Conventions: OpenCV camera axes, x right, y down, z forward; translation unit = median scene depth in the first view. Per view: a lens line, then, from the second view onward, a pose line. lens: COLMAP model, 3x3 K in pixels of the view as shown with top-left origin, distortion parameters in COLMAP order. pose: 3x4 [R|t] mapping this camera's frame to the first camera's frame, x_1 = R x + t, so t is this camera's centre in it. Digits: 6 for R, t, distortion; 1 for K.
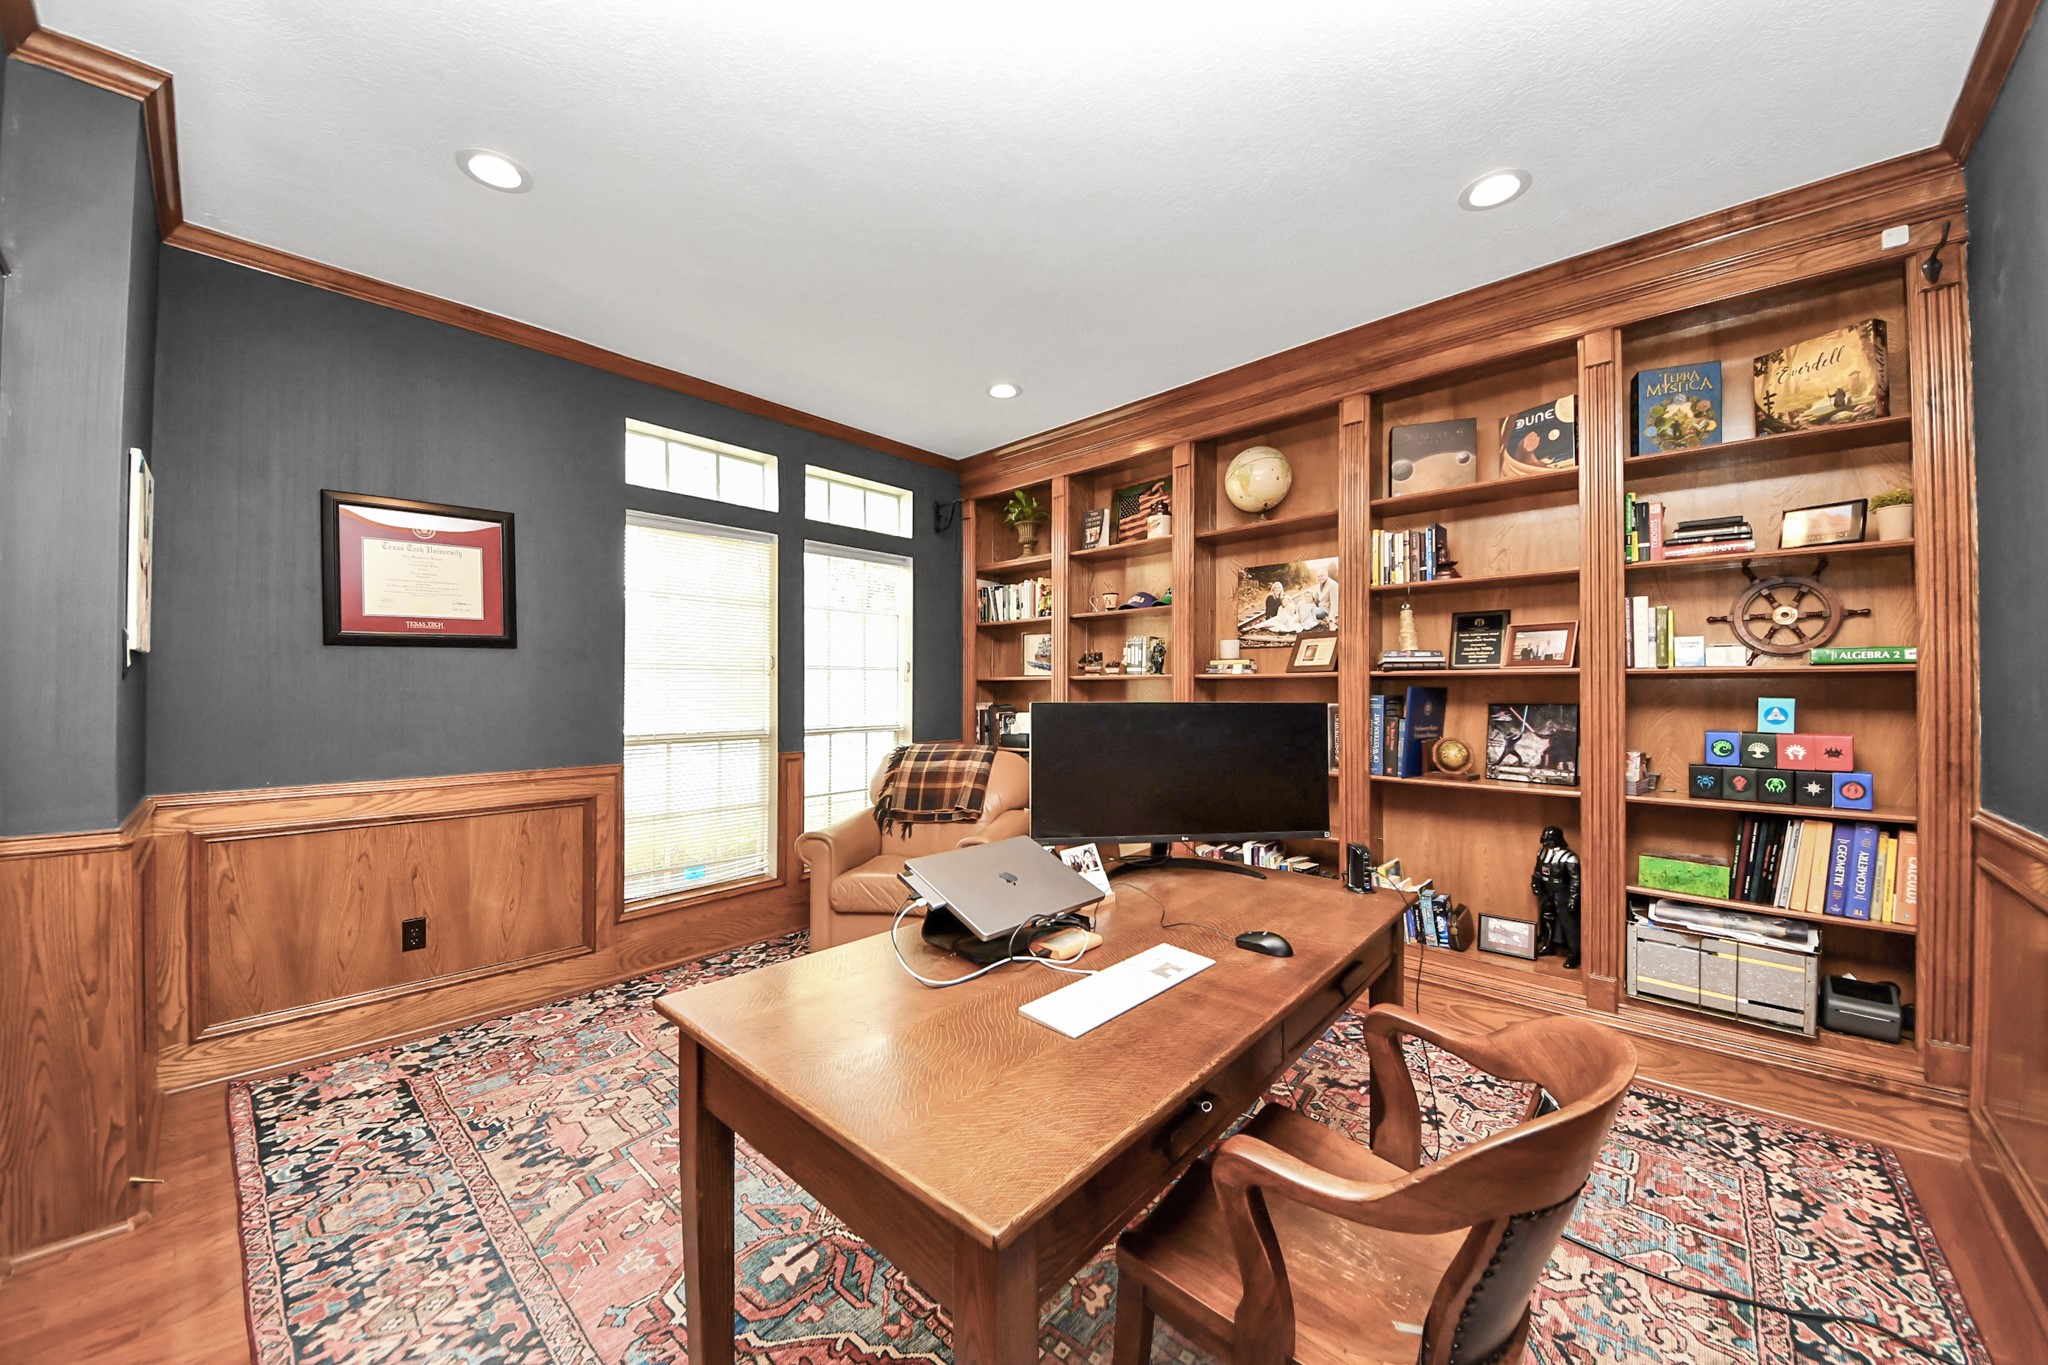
lens RADIAL K [[744.7, 0, 1024.0], [0, 744.7, 682.5], [0, 0, 1]] dist [0.000882, 0.000040]
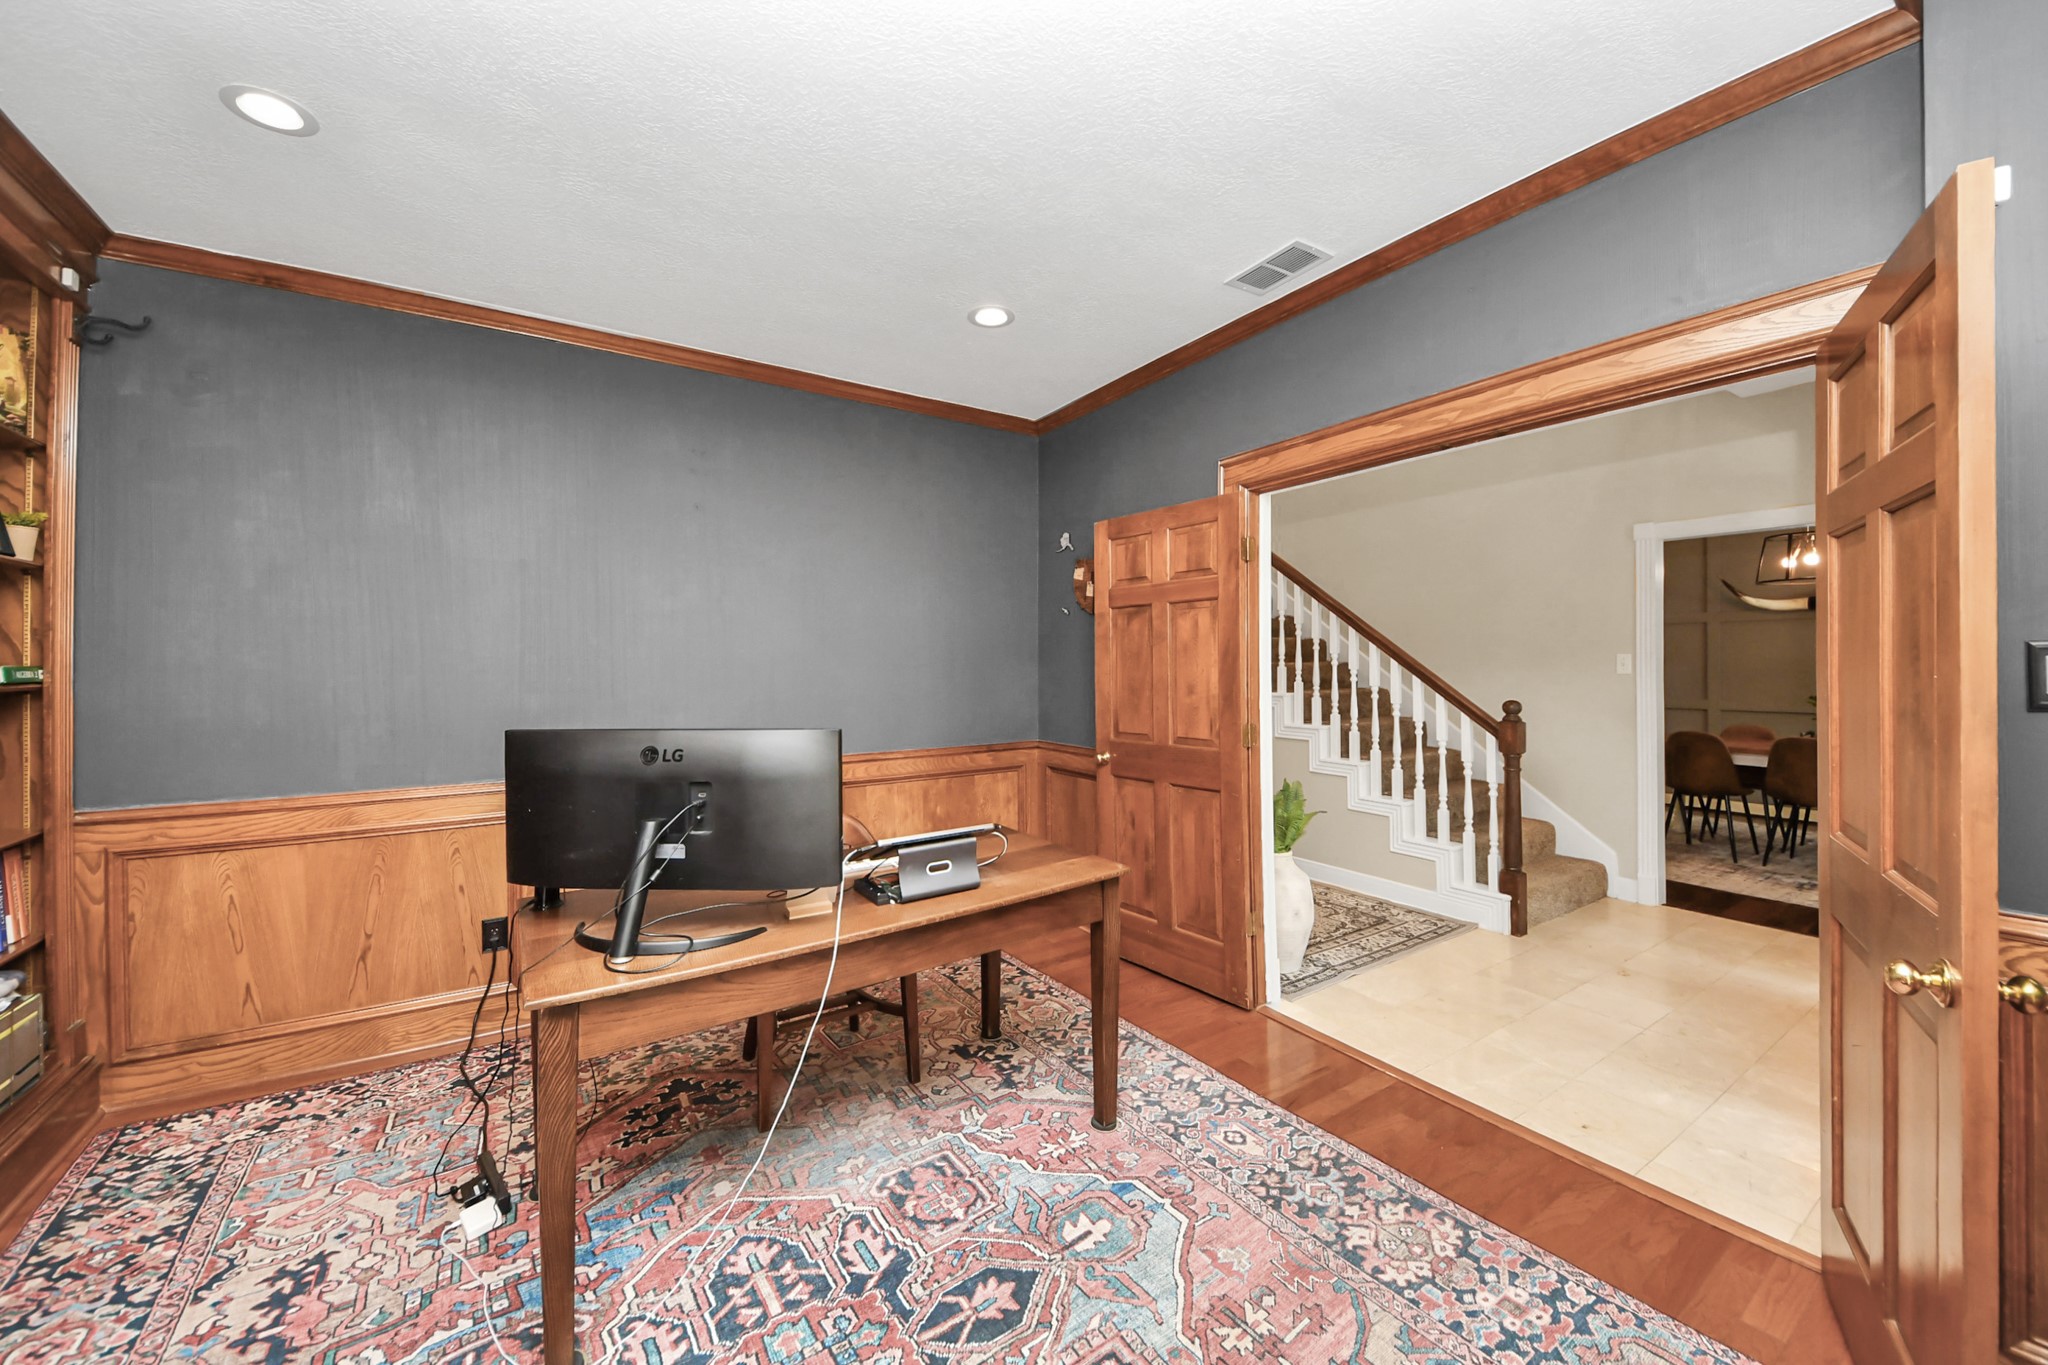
lens RADIAL K [[744.7, 0, 1024.0], [0, 744.7, 682.5], [0, 0, 1]] dist [0.000882, 0.000040]
pose [[-0.972402, 0.005398, 0.233249, -0.475854], [0.006980, 0.999958, 0.005957, -0.030134], [-0.233207, 0.007421, -0.972399, 2.049874]]
